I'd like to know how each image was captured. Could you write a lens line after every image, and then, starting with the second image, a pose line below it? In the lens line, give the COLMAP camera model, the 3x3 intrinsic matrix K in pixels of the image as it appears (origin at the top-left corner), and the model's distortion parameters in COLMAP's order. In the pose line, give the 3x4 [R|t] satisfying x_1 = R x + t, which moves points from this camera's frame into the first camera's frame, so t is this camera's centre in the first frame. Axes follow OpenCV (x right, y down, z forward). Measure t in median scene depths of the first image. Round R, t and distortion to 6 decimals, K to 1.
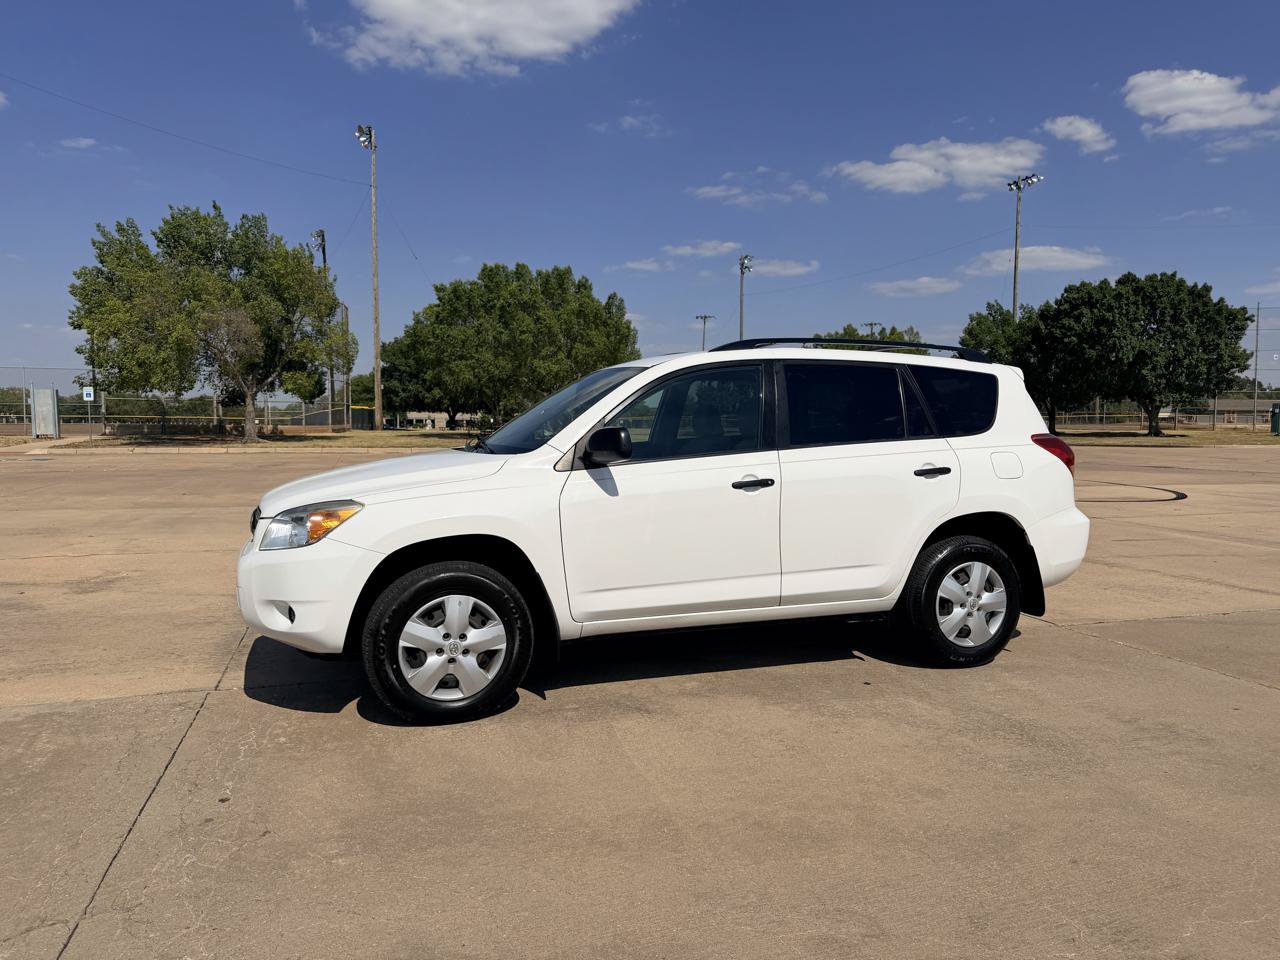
lens RADIAL K [[917.3, 0, 646.5], [0, 917.3, 500.4], [0, 0, 1]] dist [0.019983, -0.021512]
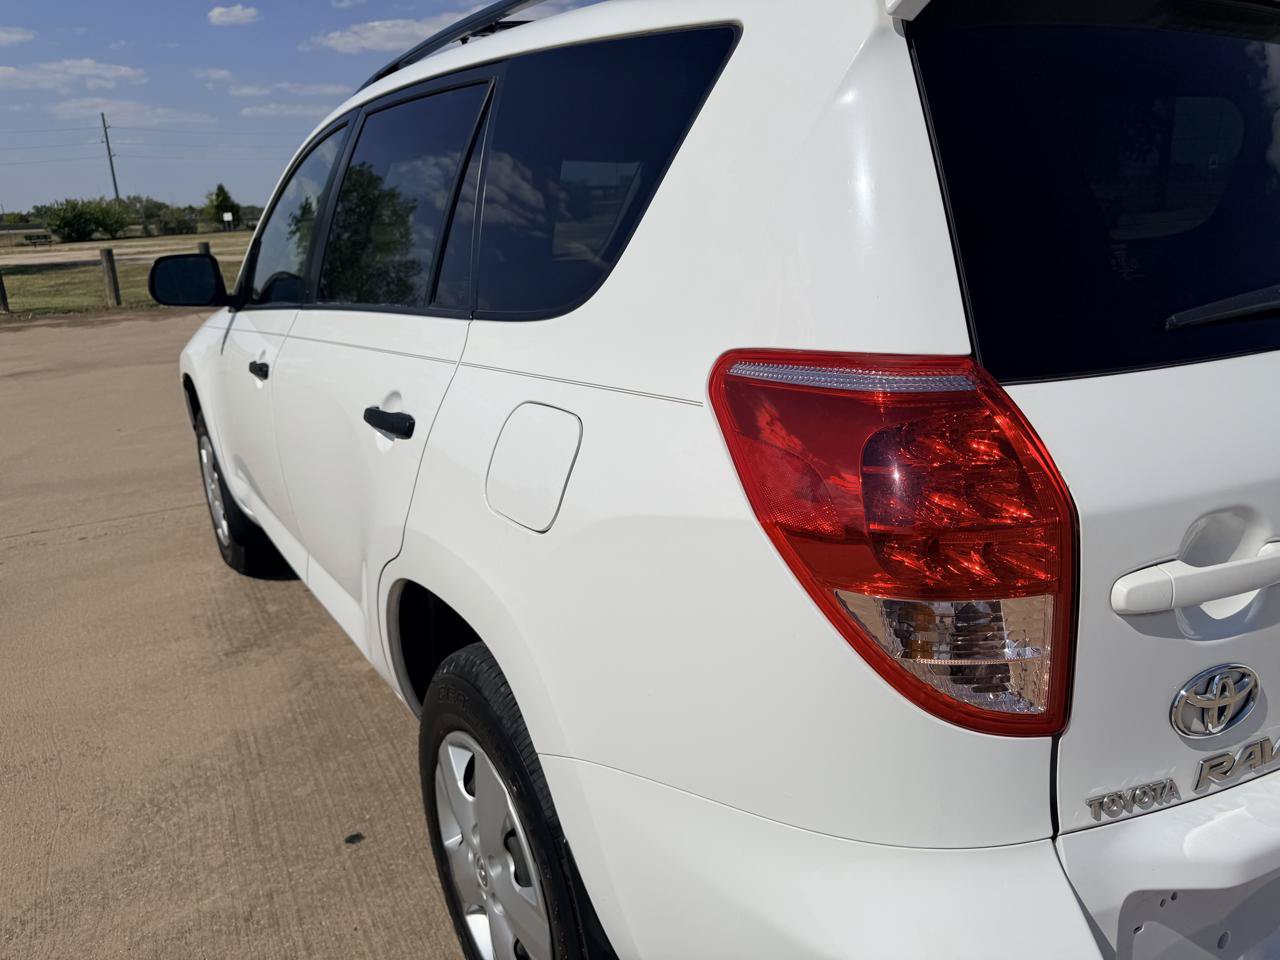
lens RADIAL K [[917.3, 0, 646.1], [0, 917.3, 489.4], [0, 0, 1]] dist [0.019983, -0.021512]
pose [[0.213141, 0.274706, -0.937607, 0.120934], [-0.046662, 0.961426, 0.271077, -0.018739], [0.975907, -0.014027, 0.217738, 0.191409]]
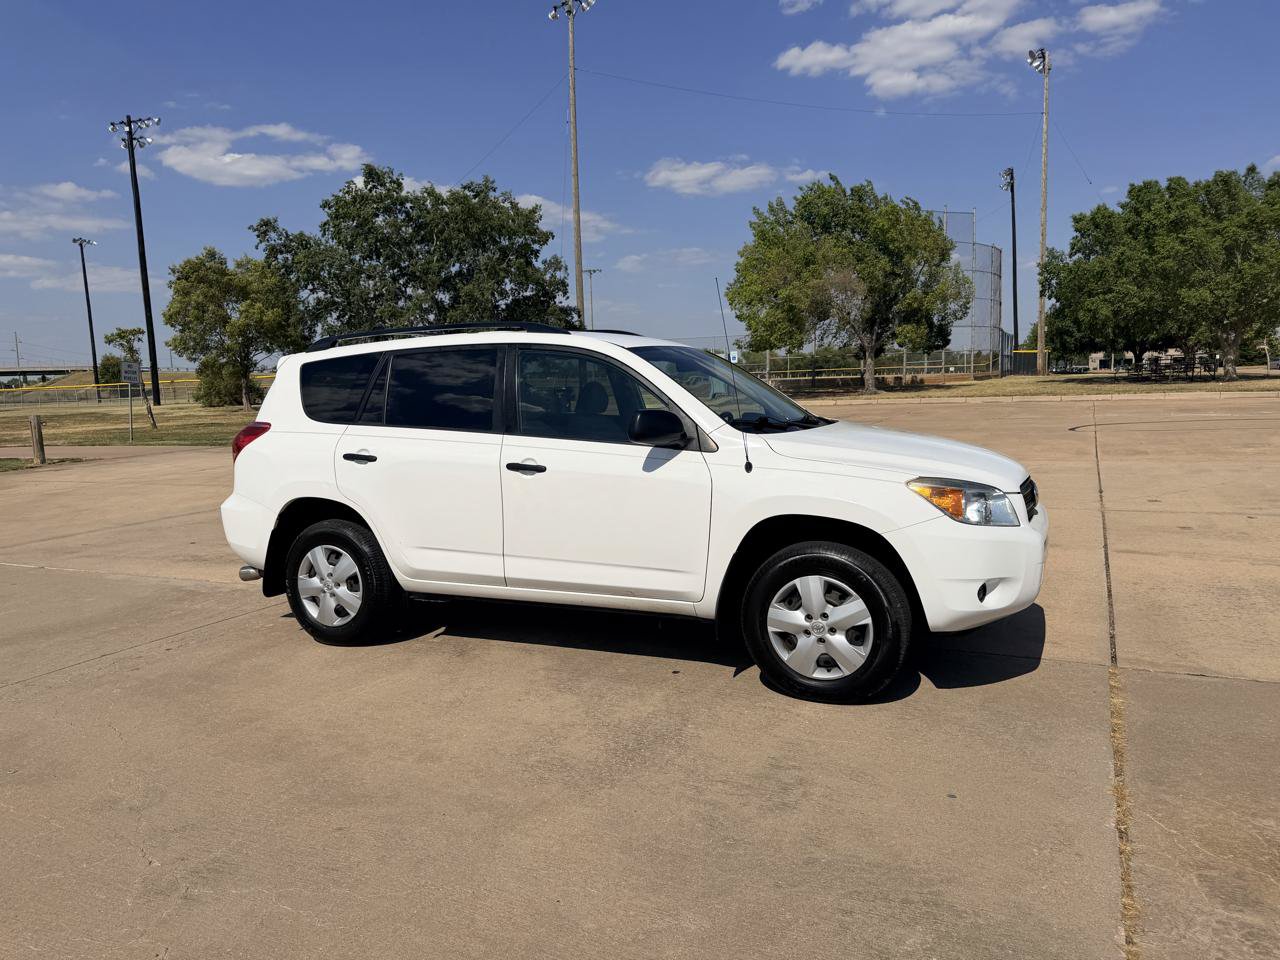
lens RADIAL K [[917.3, 0, 636.6], [0, 917.3, 506.6], [0, 0, 1]] dist [0.019983, -0.021512]
pose [[0.723941, 0.066131, -0.686685, 0.158282], [-0.020698, 0.997029, 0.074198, -0.008568], [0.689551, -0.039502, 0.723159, 0.050885]]
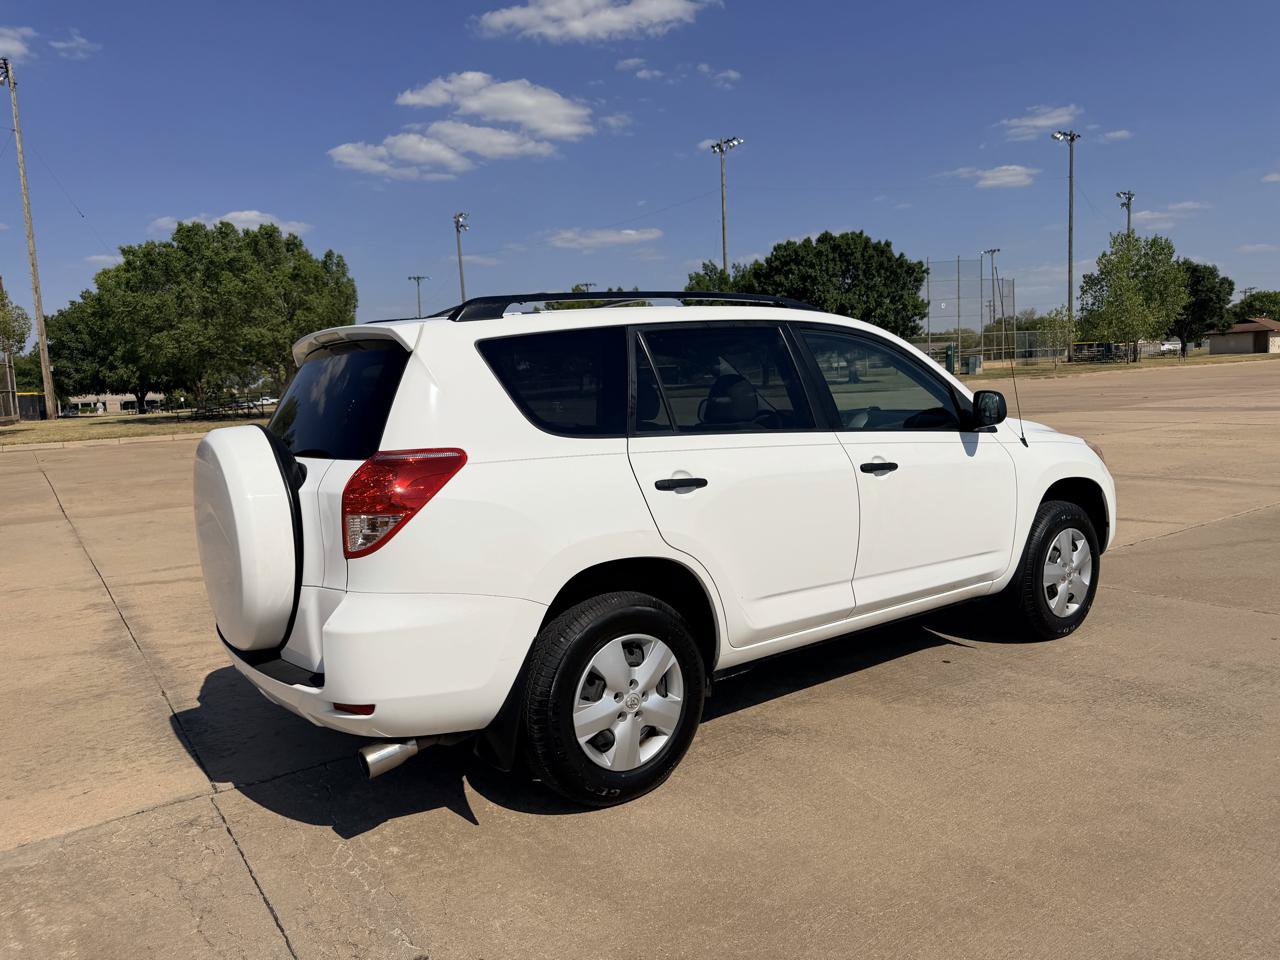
lens RADIAL K [[917.3, 0, 643.0], [0, 917.3, 500.9], [0, 0, 1]] dist [0.019983, -0.021512]
pose [[0.952276, -0.089042, 0.291961, -0.059835], [0.076977, 0.995646, 0.052578, -0.007806], [-0.295371, -0.027595, 0.954984, 0.033119]]
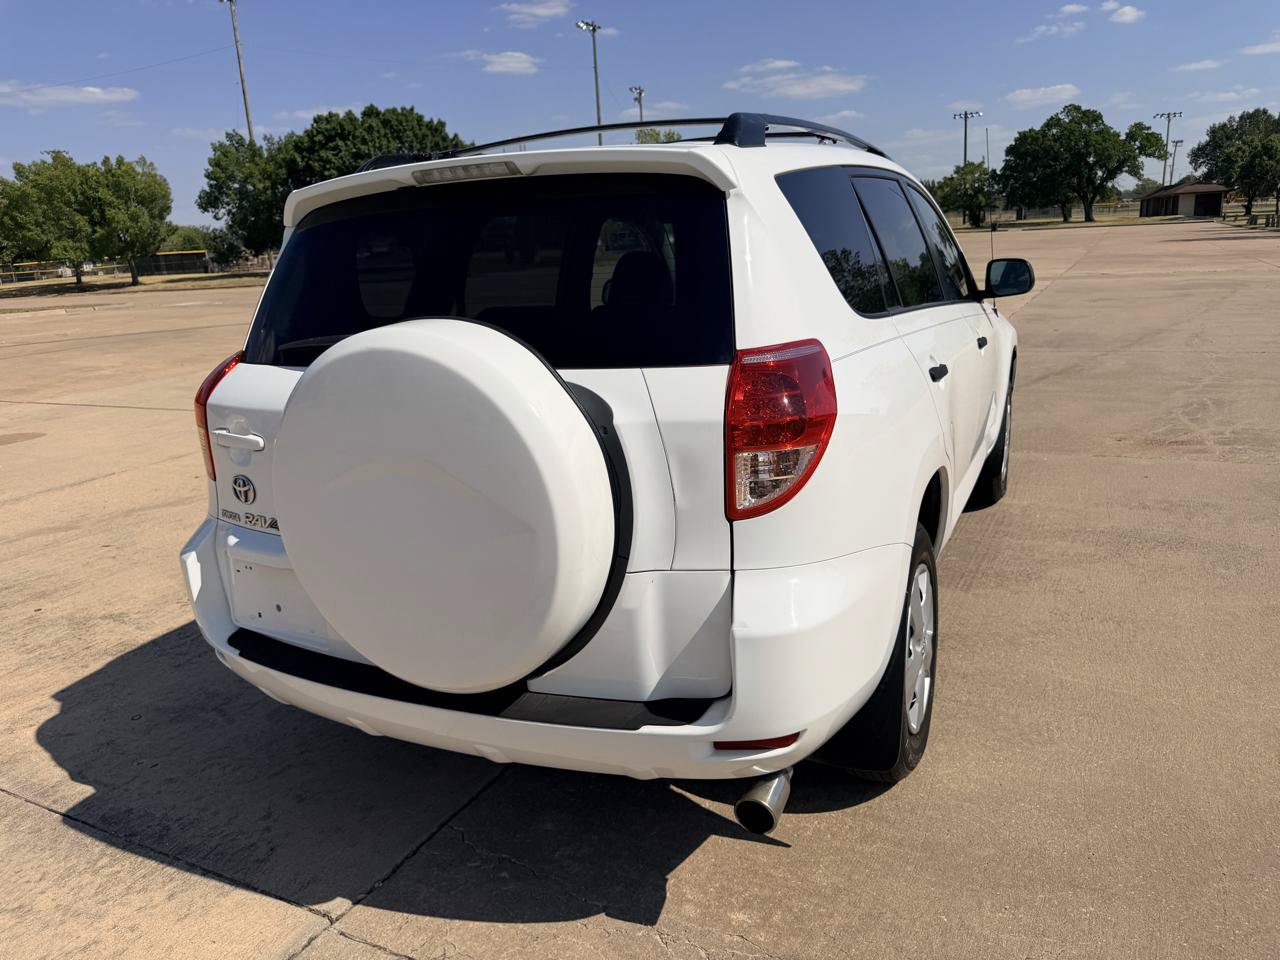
lens RADIAL K [[917.3, 0, 653.0], [0, 917.3, 485.0], [0, 0, 1]] dist [0.019983, -0.021512]
pose [[0.688900, -0.226298, 0.688626, -0.112399], [0.118612, 0.972405, 0.200895, -0.015136], [-0.715086, -0.056718, 0.696732, 0.101956]]
